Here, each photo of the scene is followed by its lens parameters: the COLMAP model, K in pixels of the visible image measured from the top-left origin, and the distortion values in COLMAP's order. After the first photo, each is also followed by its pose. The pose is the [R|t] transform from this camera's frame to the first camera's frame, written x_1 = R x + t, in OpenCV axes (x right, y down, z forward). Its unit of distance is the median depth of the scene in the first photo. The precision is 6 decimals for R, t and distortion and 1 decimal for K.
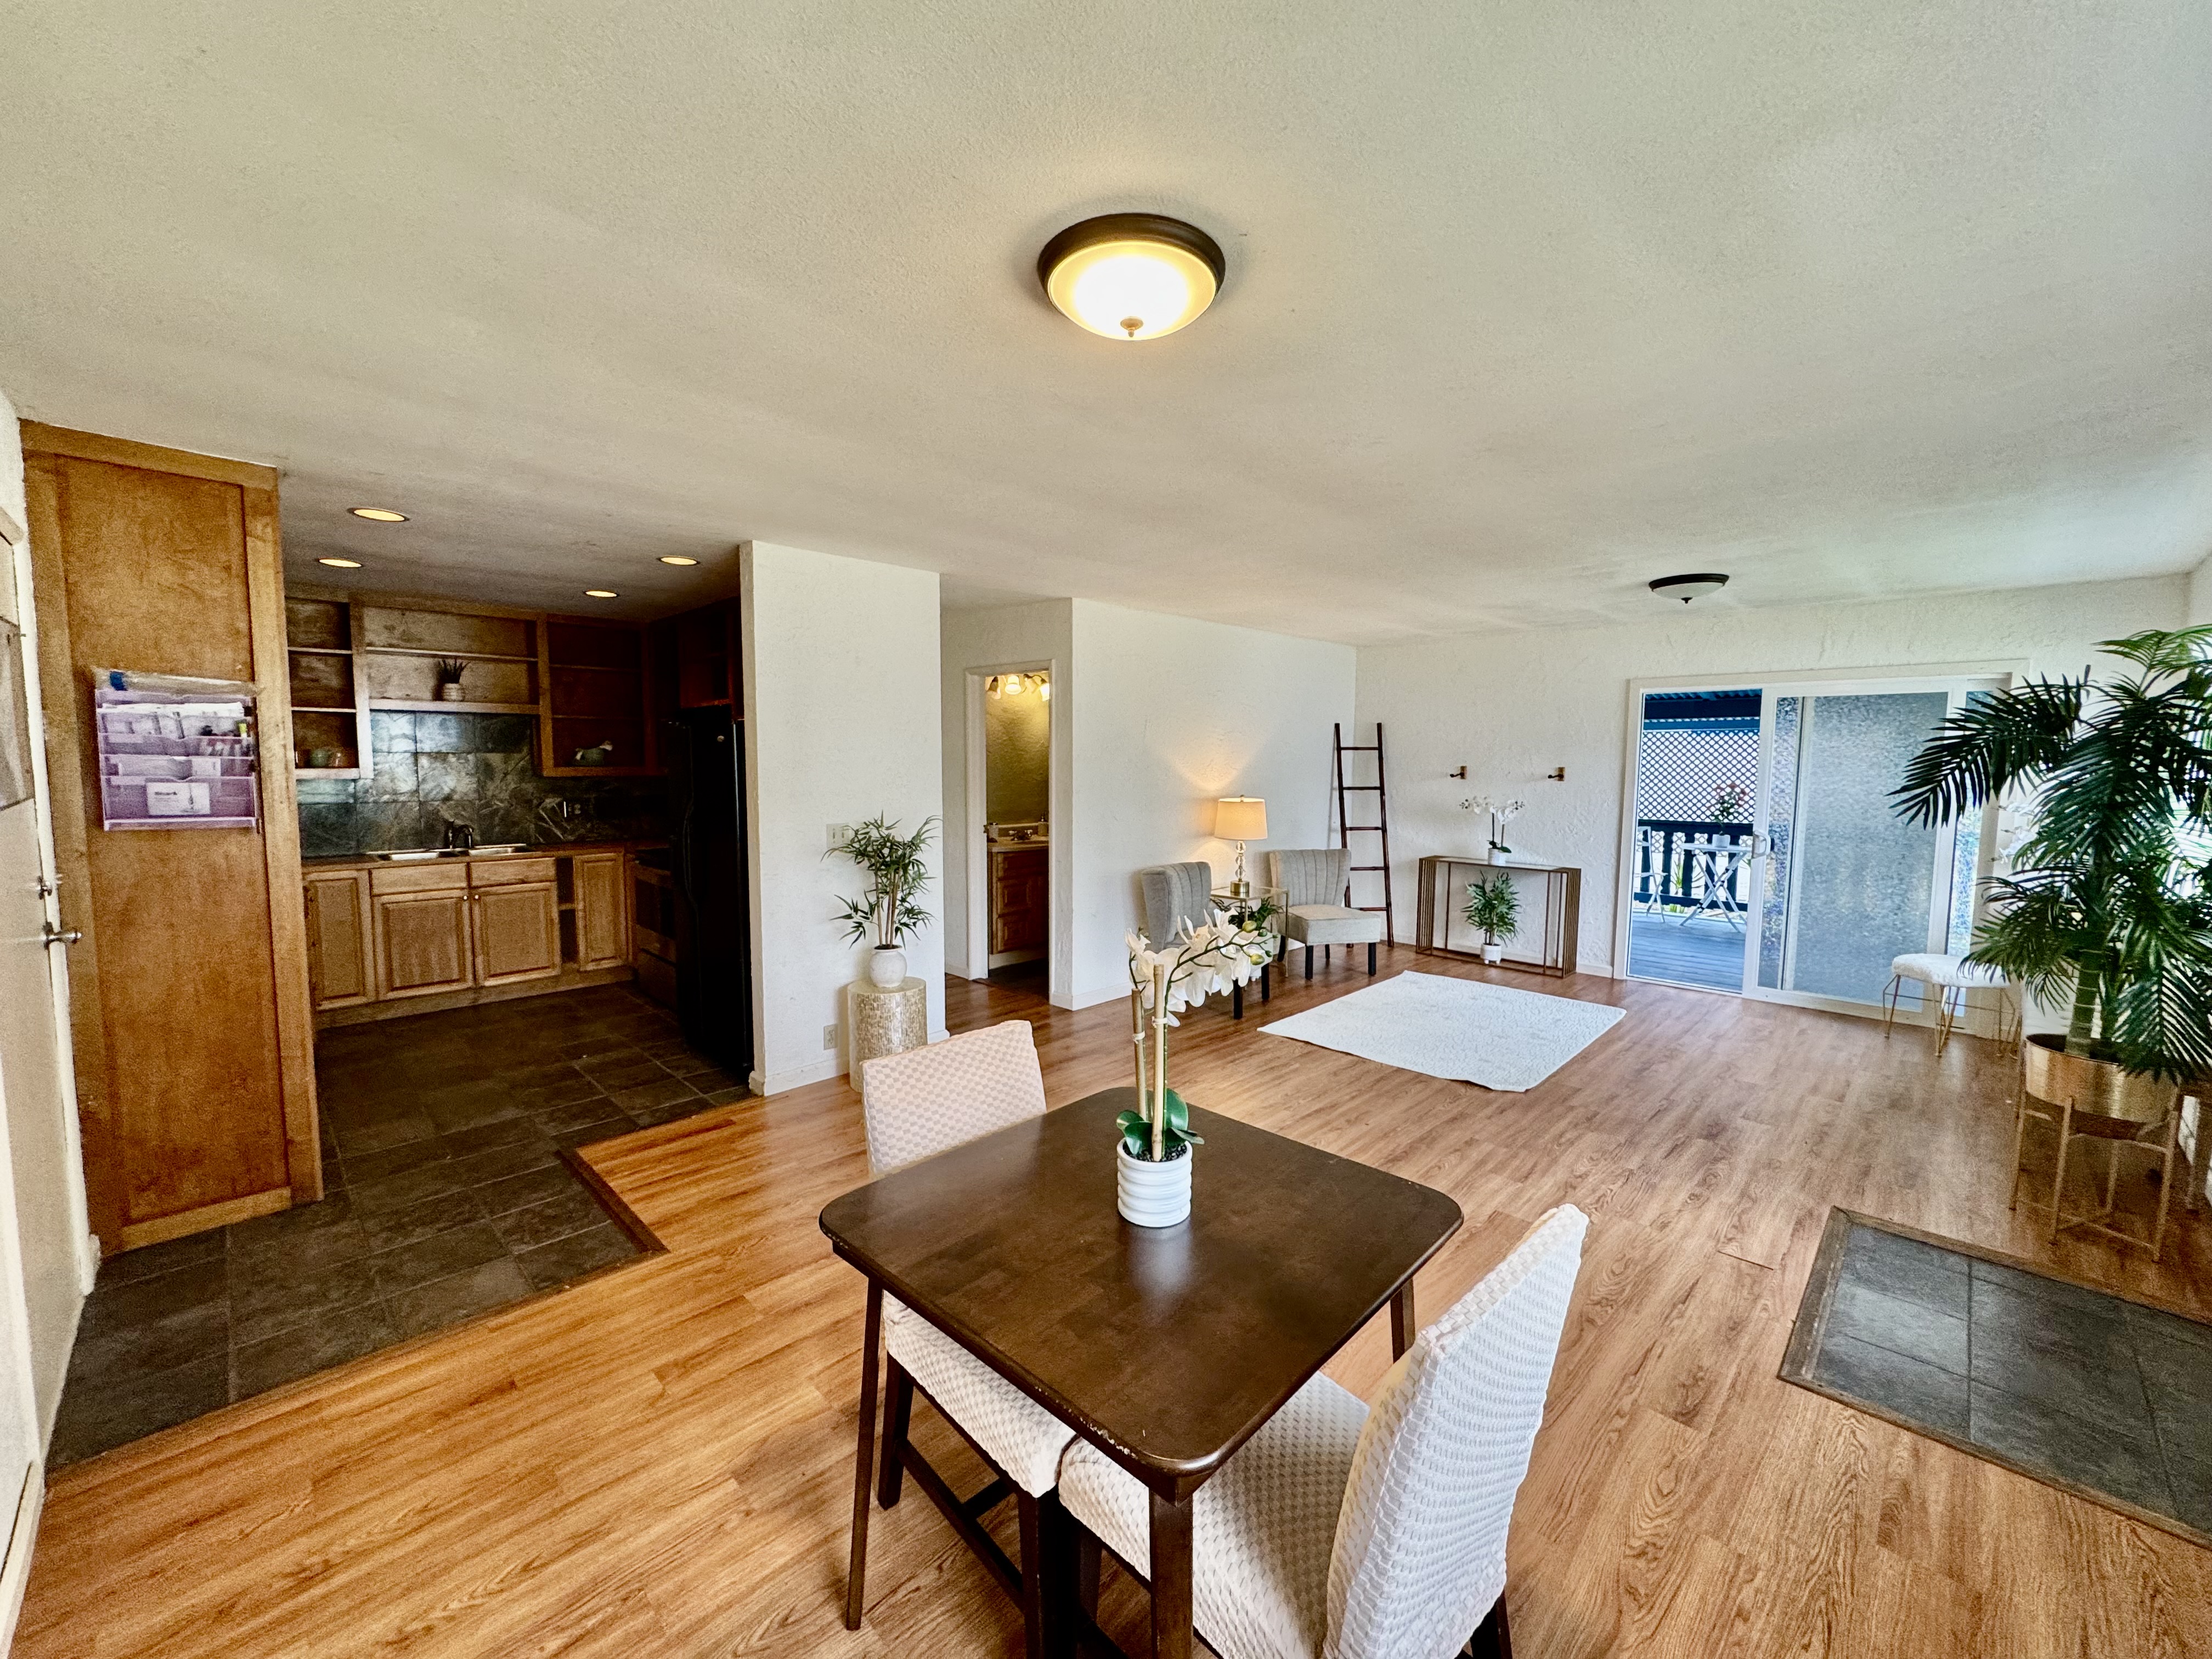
lens RADIAL K [[883.0, 0, 1110.1], [0, 883.0, 832.8], [0, 0, 1]] dist [-0.002435, -0.000264]
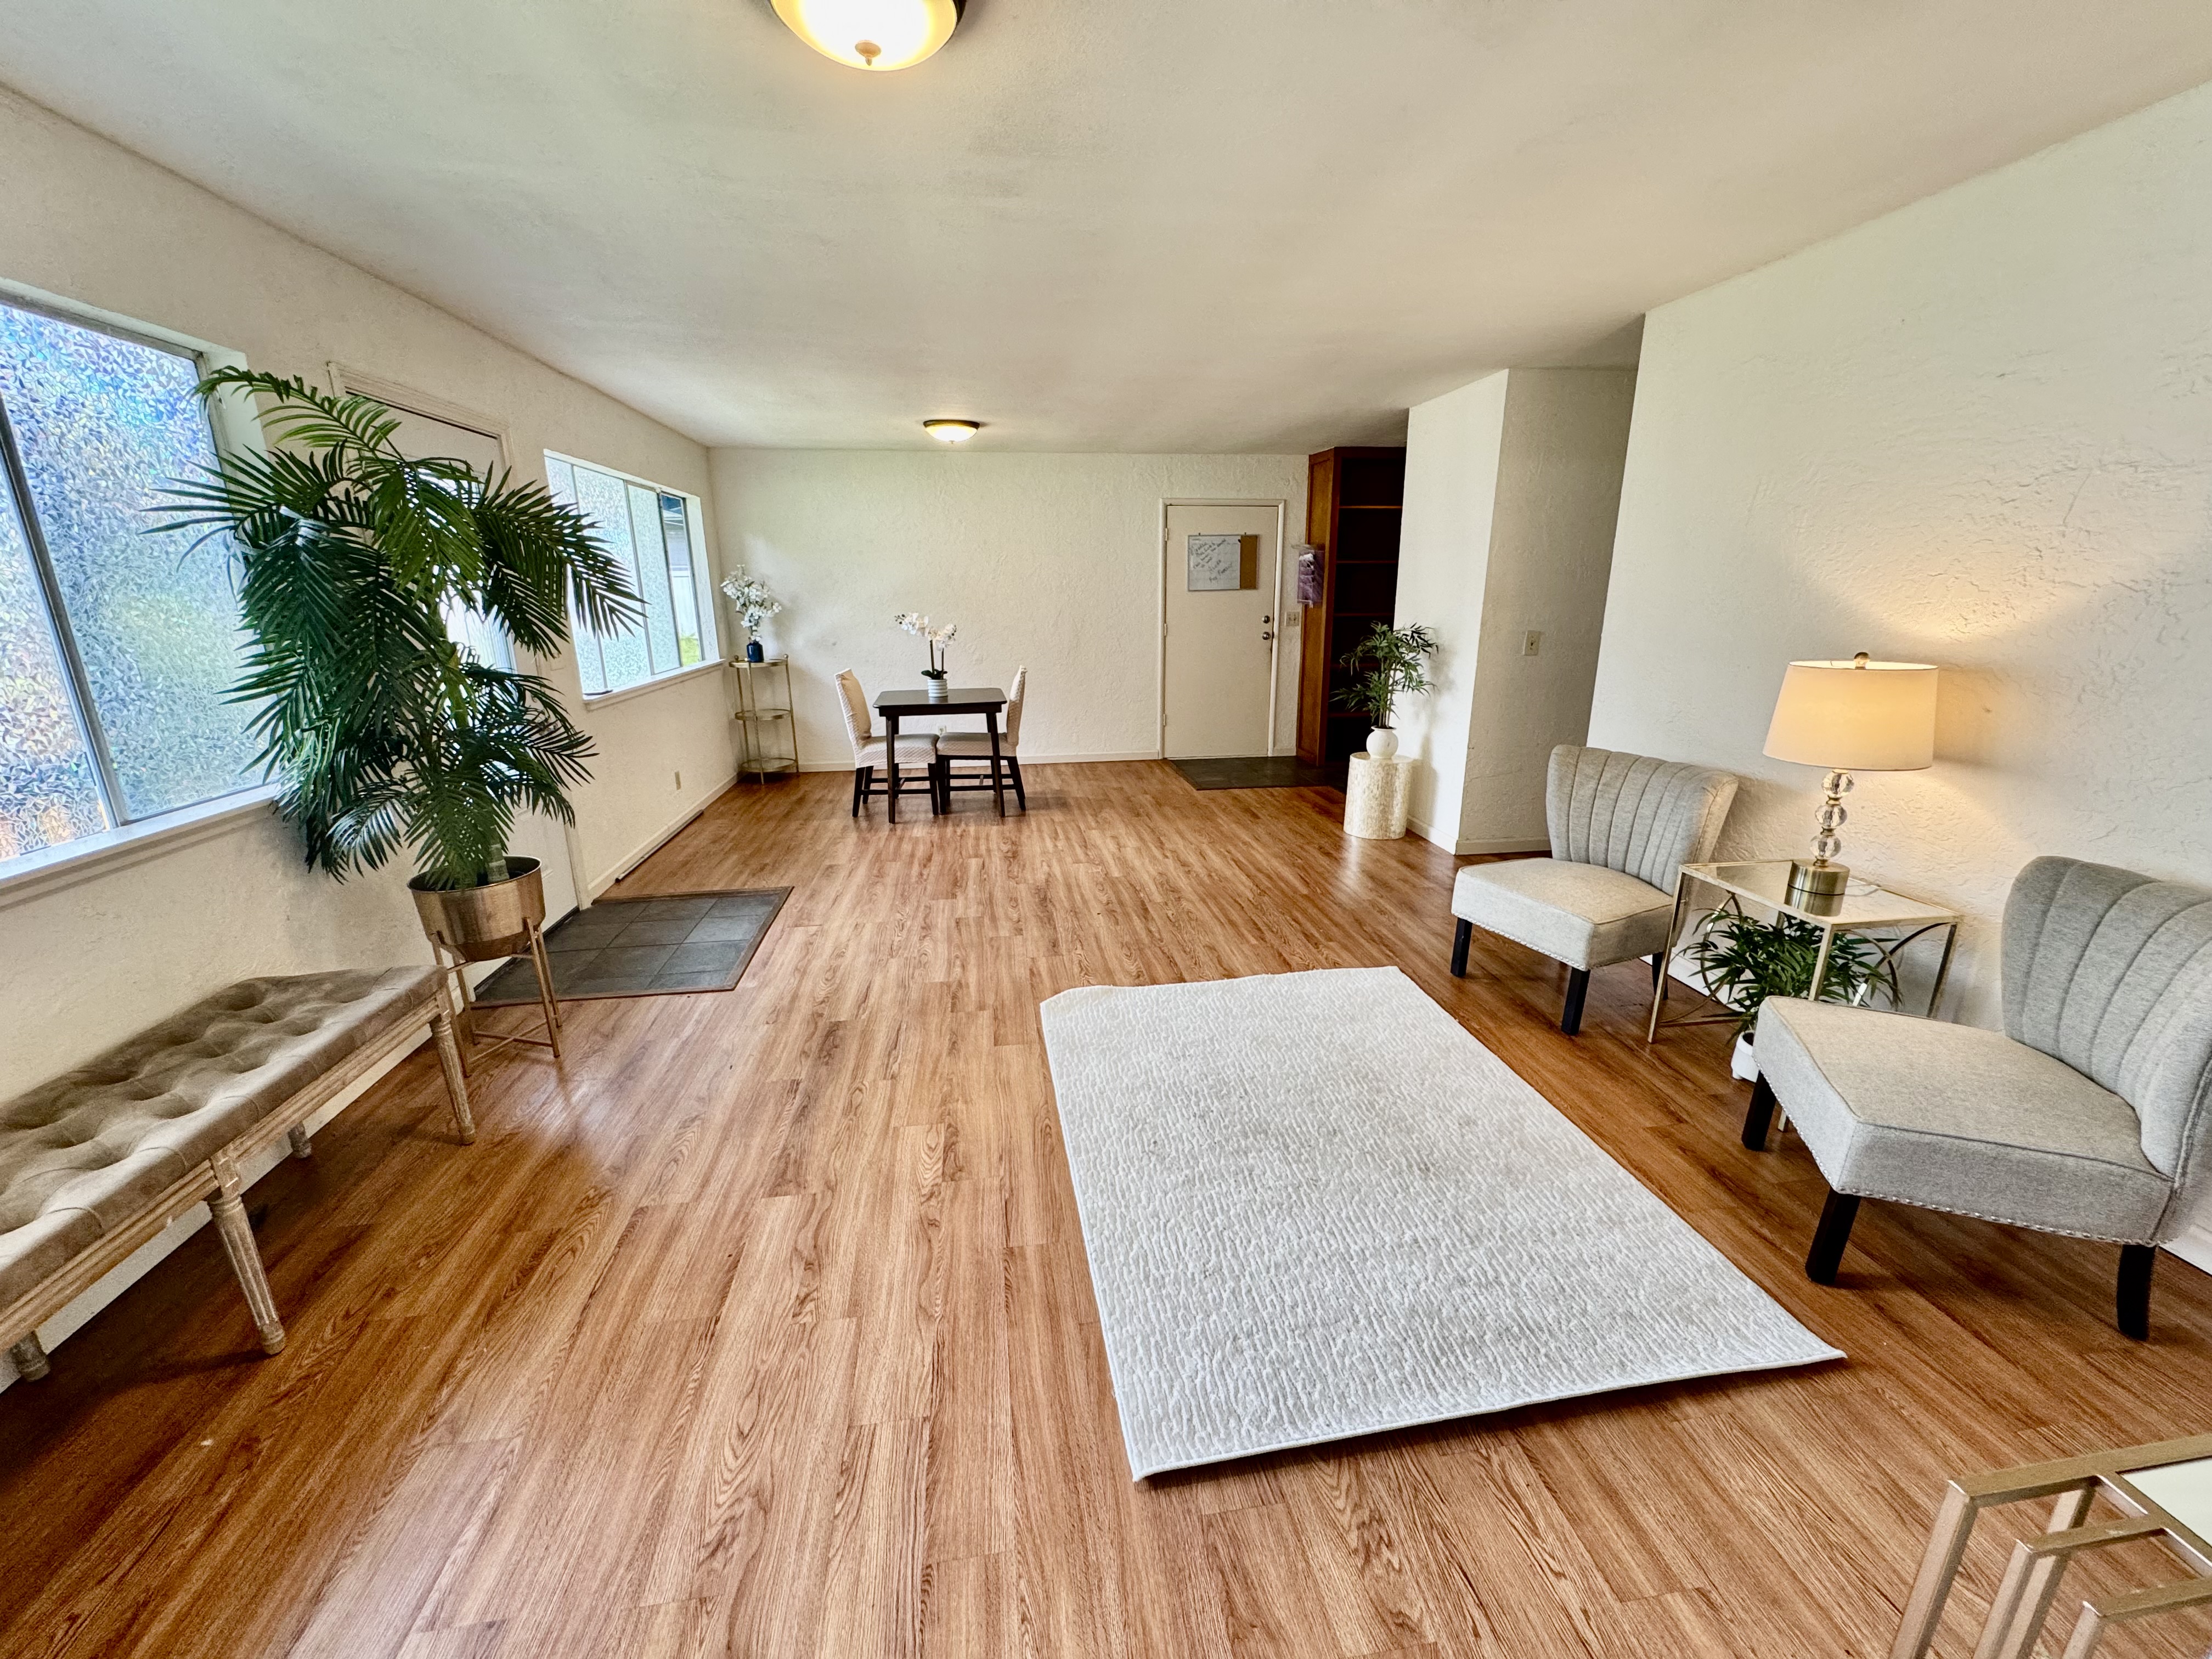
lens RADIAL K [[883.0, 0, 1109.1], [0, 883.0, 832.1], [0, 0, 1]] dist [-0.002435, -0.000264]
pose [[-0.605215, 0.208646, -0.768233, 1.119414], [-0.066574, 0.948395, 0.310023, -0.111015], [0.793274, 0.238775, -0.560093, 1.618618]]
